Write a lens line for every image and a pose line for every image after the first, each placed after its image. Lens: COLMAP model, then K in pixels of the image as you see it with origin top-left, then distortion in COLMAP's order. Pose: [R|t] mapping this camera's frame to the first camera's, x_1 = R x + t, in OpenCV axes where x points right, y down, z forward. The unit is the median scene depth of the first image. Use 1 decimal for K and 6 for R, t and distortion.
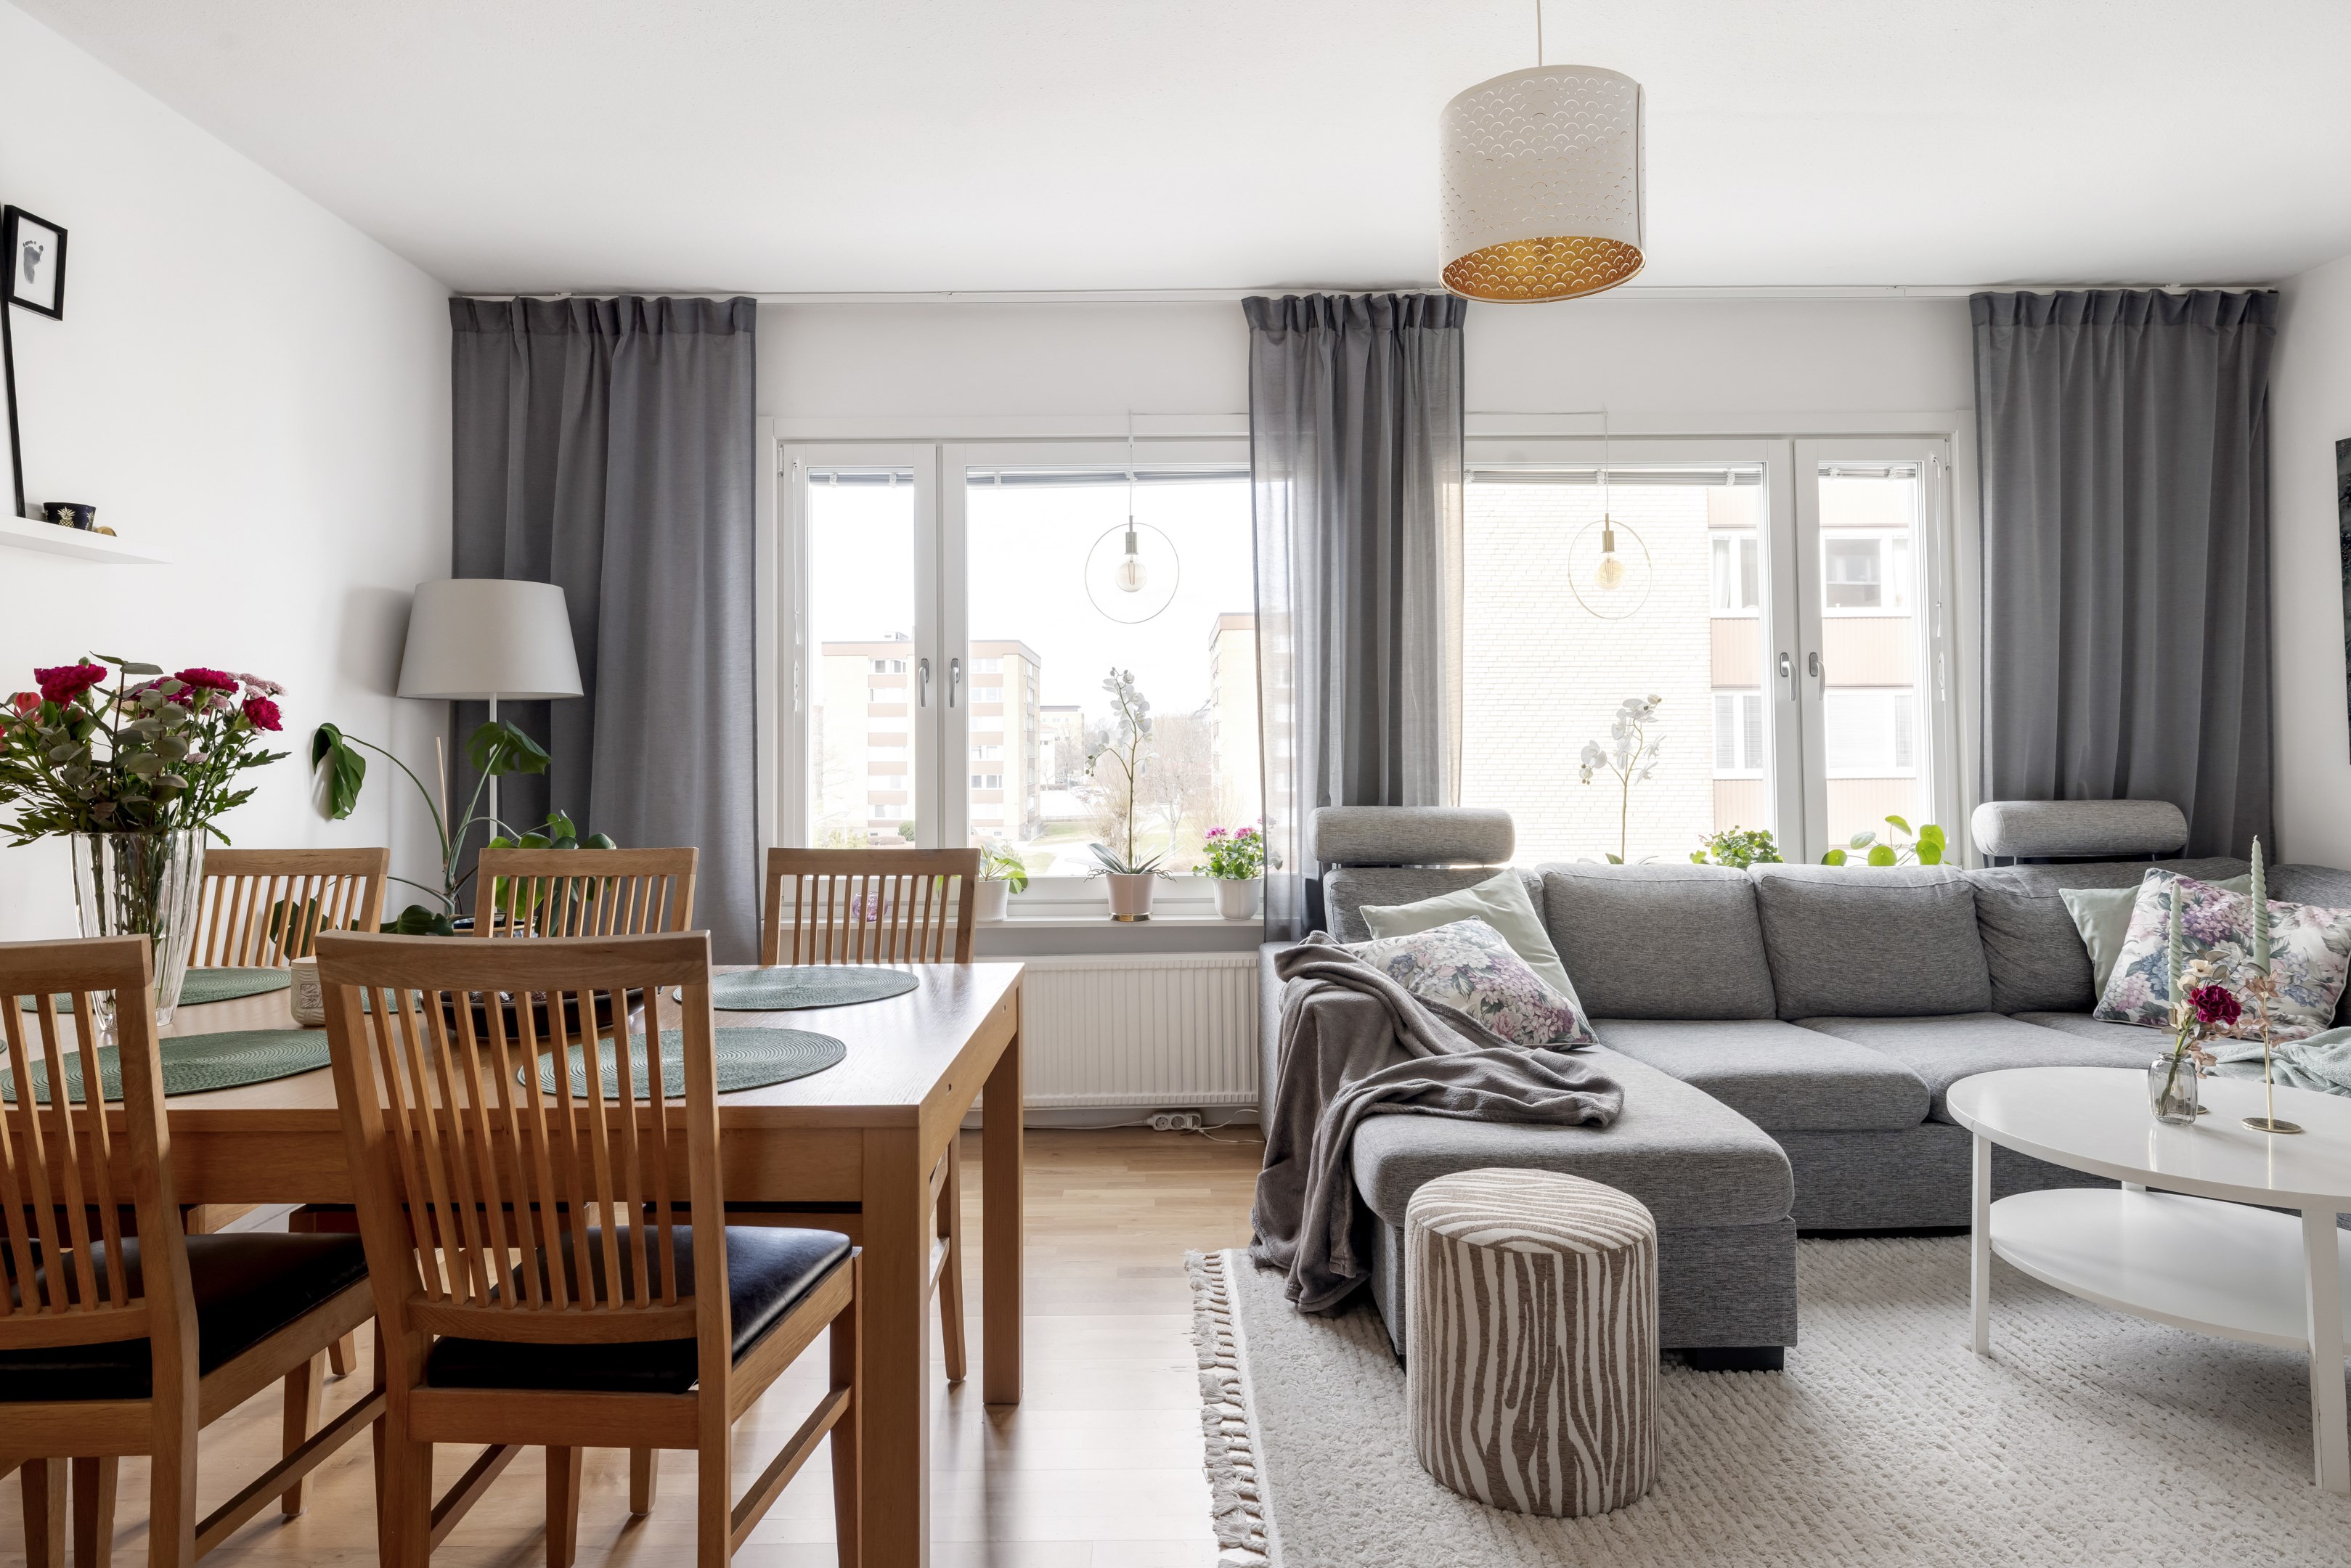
lens RADIAL K [[1289.3, 0, 1176.8], [0, 1289.3, 752.4], [0, 0, 1]] dist [-0.000096, -0.000180]
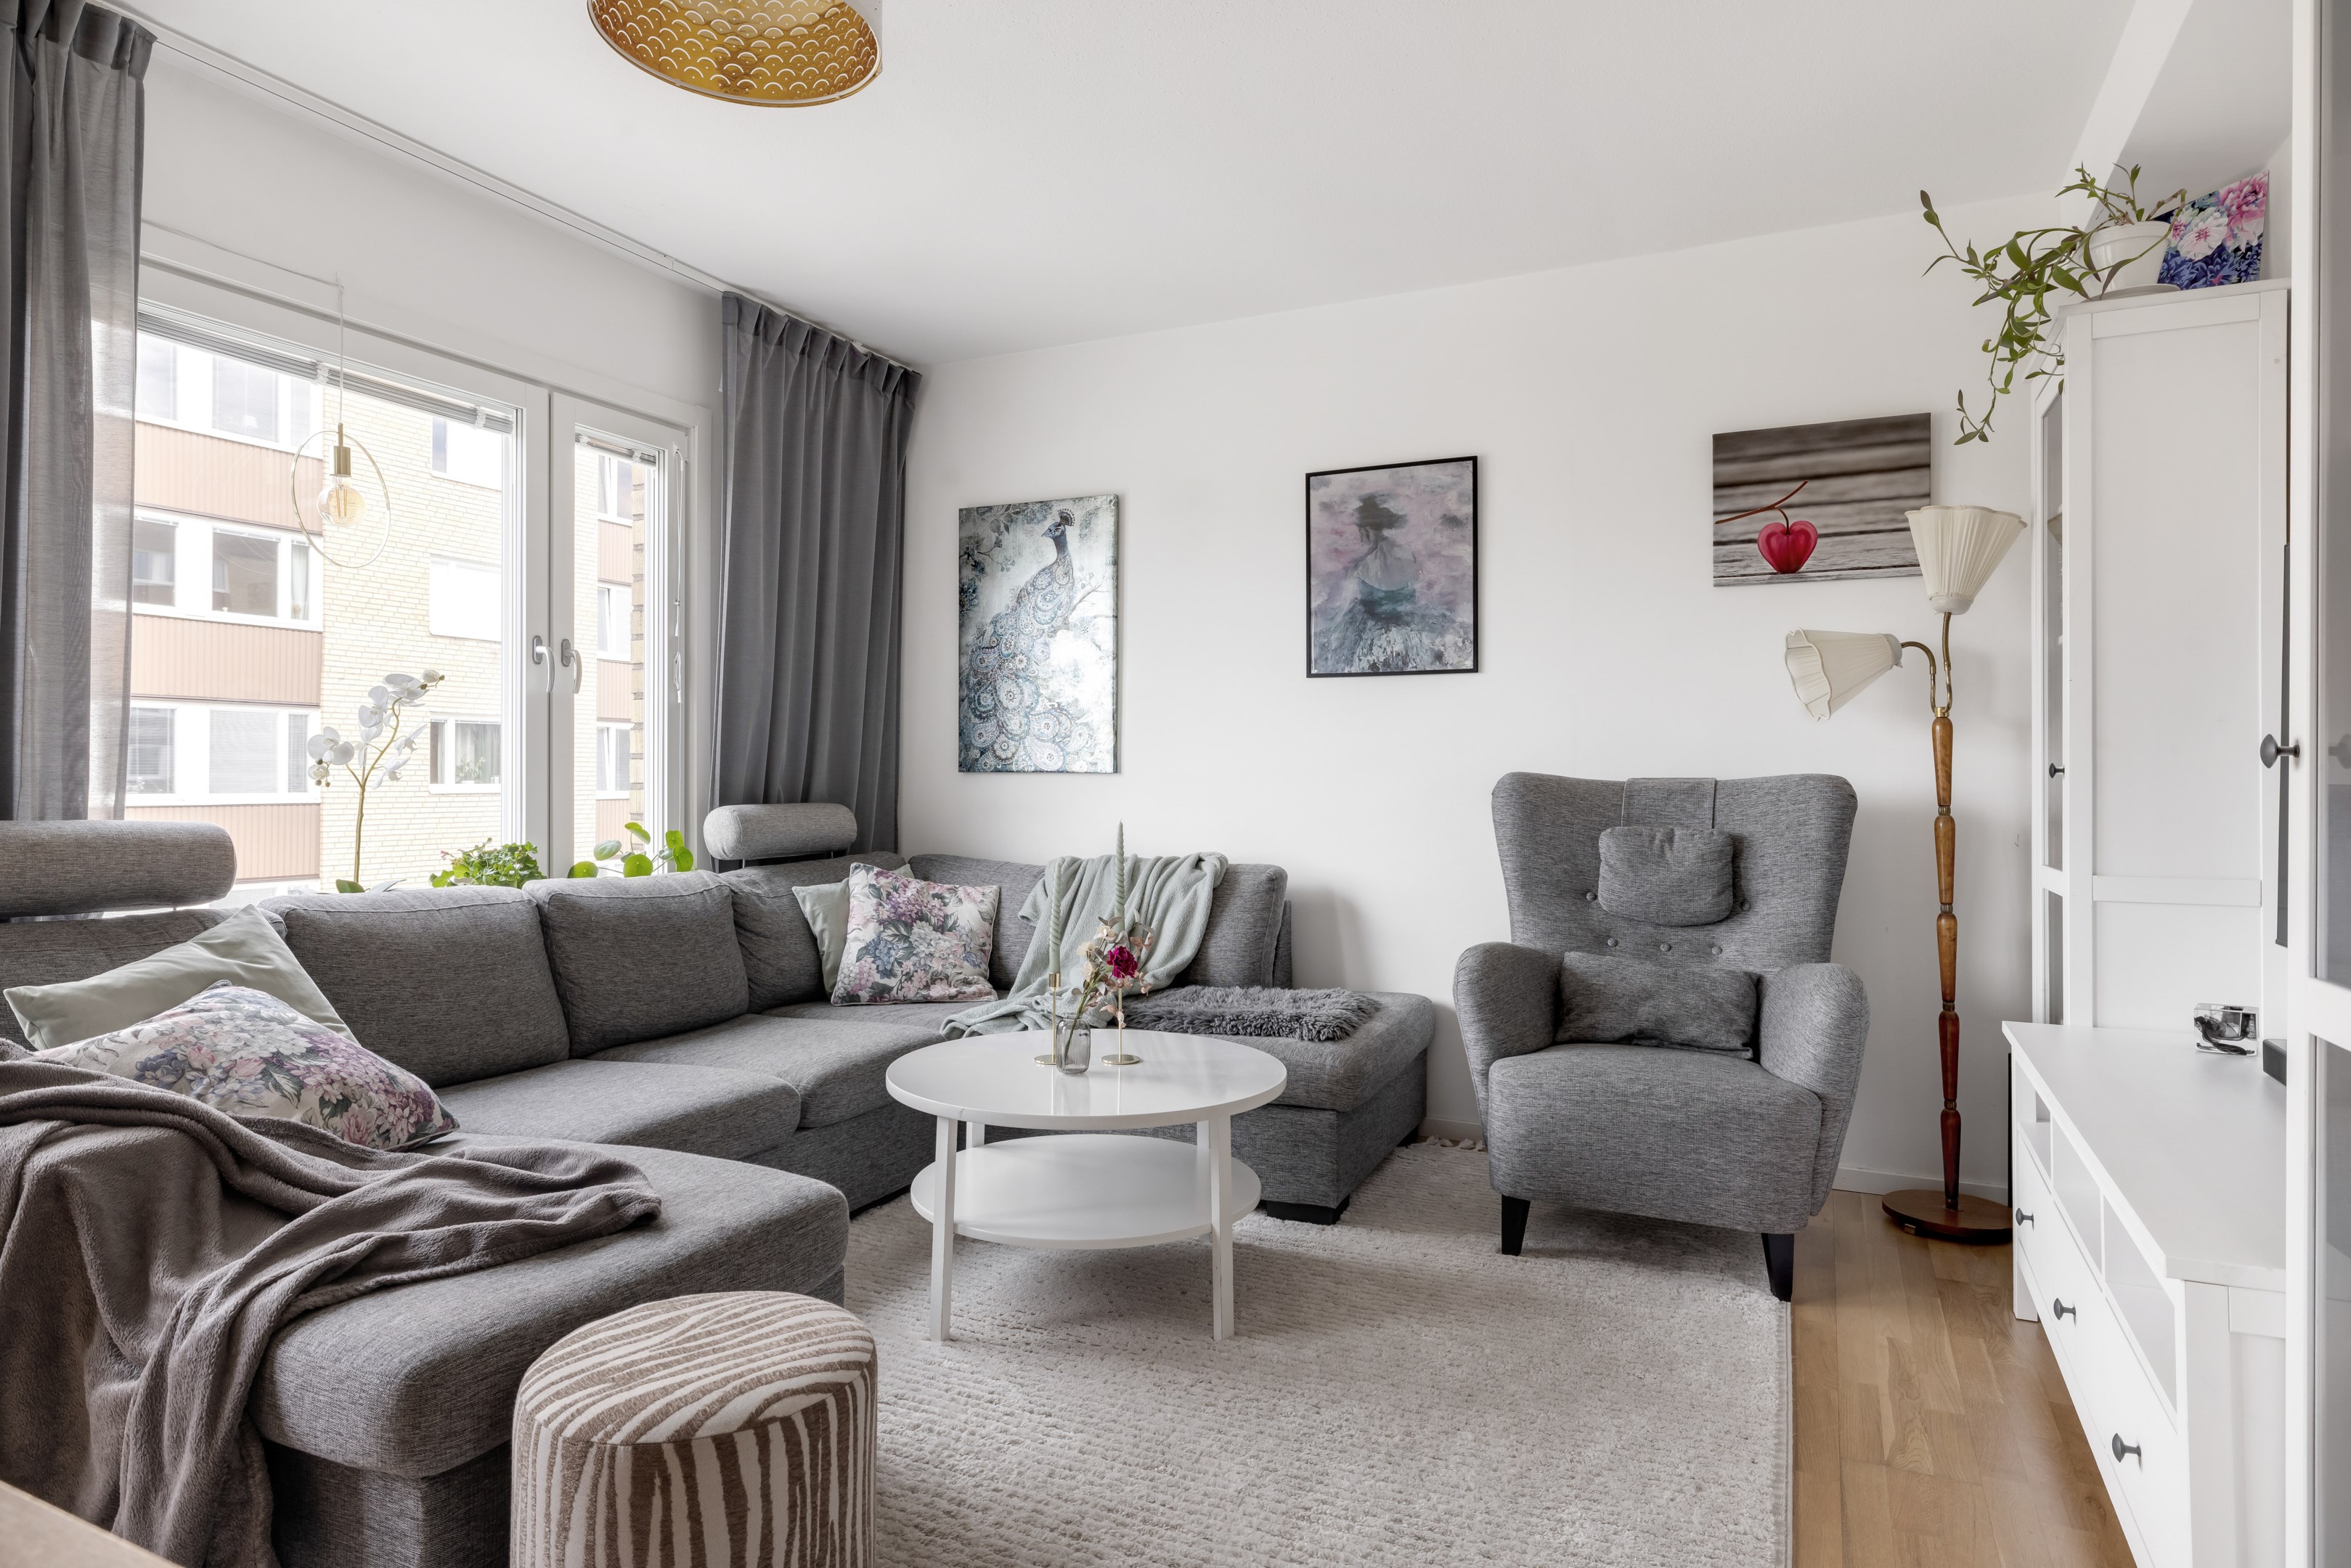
lens RADIAL K [[1334.7, 0, 1175.5], [0, 1334.7, 784.0], [0, 0, 1]] dist [0.002660, -0.000850]
pose [[0.461801, 0.003921, 0.886975, -0.138056], [-0.009518, 0.999955, 0.000535, 0.019248], [-0.886933, -0.008689, 0.461817, 0.231333]]
